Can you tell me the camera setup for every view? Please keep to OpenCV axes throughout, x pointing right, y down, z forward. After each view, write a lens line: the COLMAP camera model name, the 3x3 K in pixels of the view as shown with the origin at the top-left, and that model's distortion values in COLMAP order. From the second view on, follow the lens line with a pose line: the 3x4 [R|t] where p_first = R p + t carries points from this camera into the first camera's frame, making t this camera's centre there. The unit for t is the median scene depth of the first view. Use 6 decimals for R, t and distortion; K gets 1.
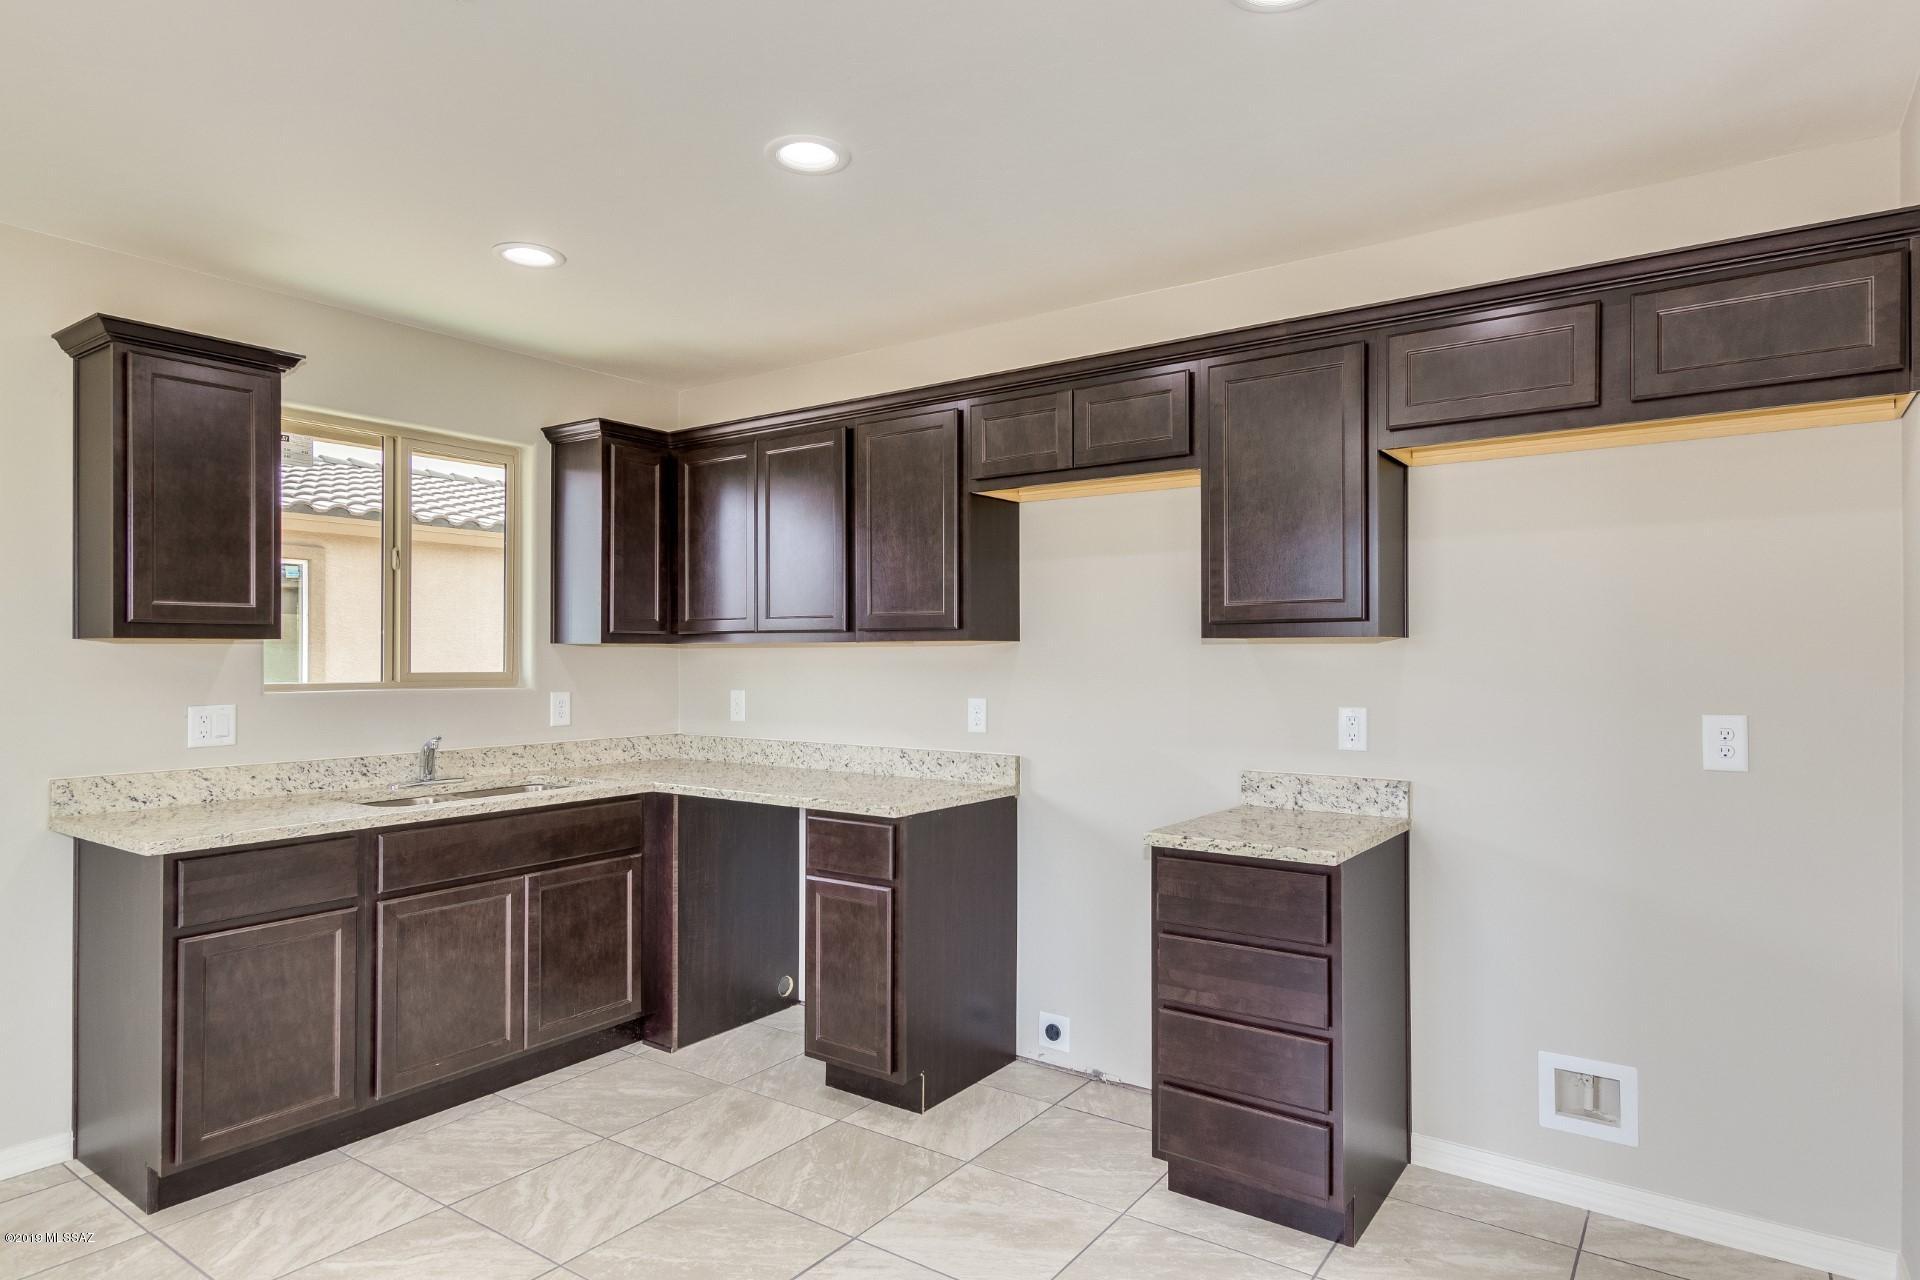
lens RADIAL K [[1075.0, 0, 965.5], [0, 1075.0, 652.5], [0, 0, 1]] dist [0.006623, 0.000764]
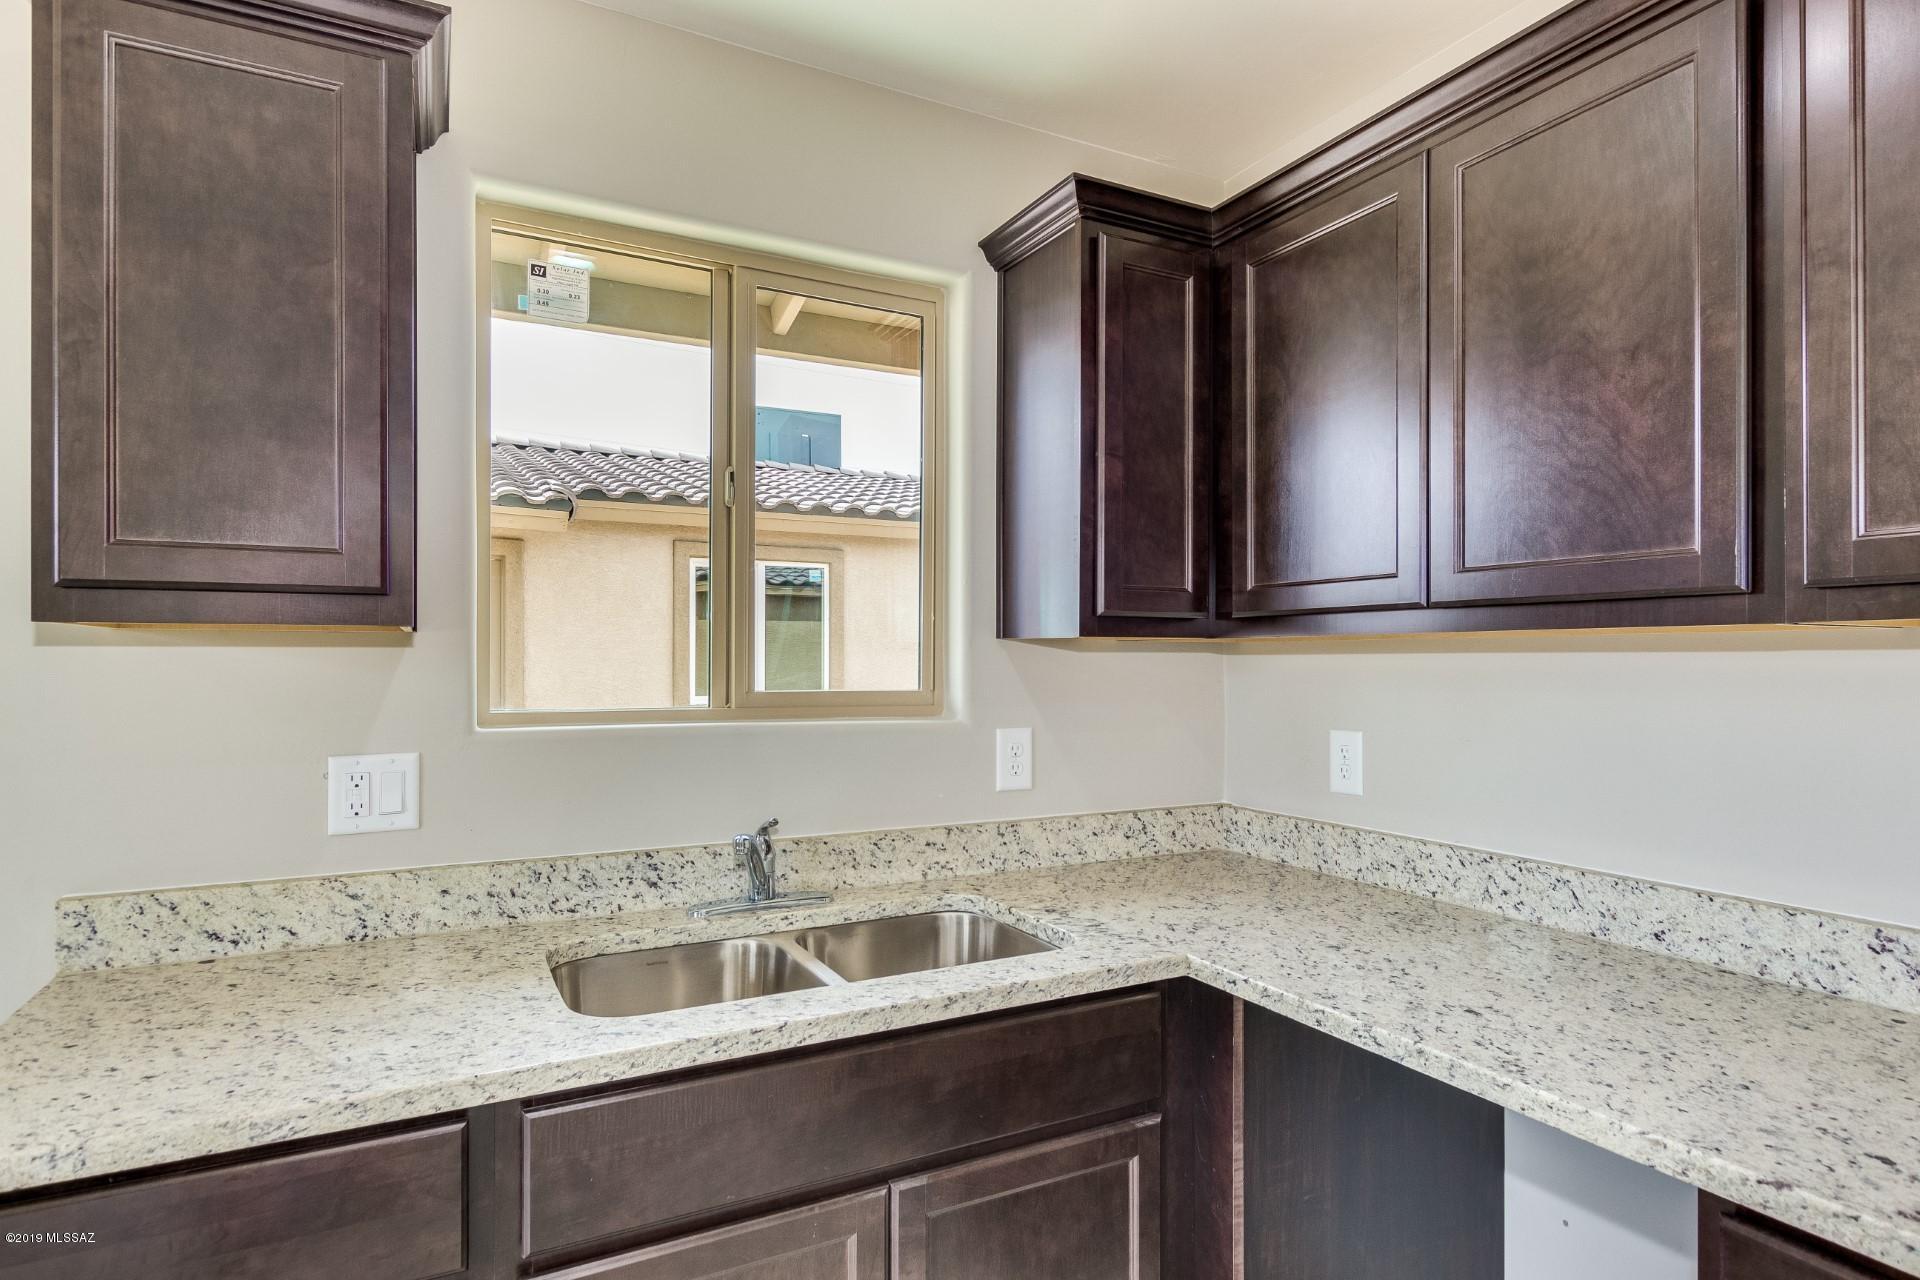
lens RADIAL K [[1075.0, 0, 965.5], [0, 1075.0, 652.5], [0, 0, 1]] dist [0.006623, 0.000764]
pose [[0.892449, -0.002464, -0.451142, -0.163230], [0.000377, 0.999989, -0.004714, 0.001225], [0.451149, 0.004037, 0.892440, 0.537673]]
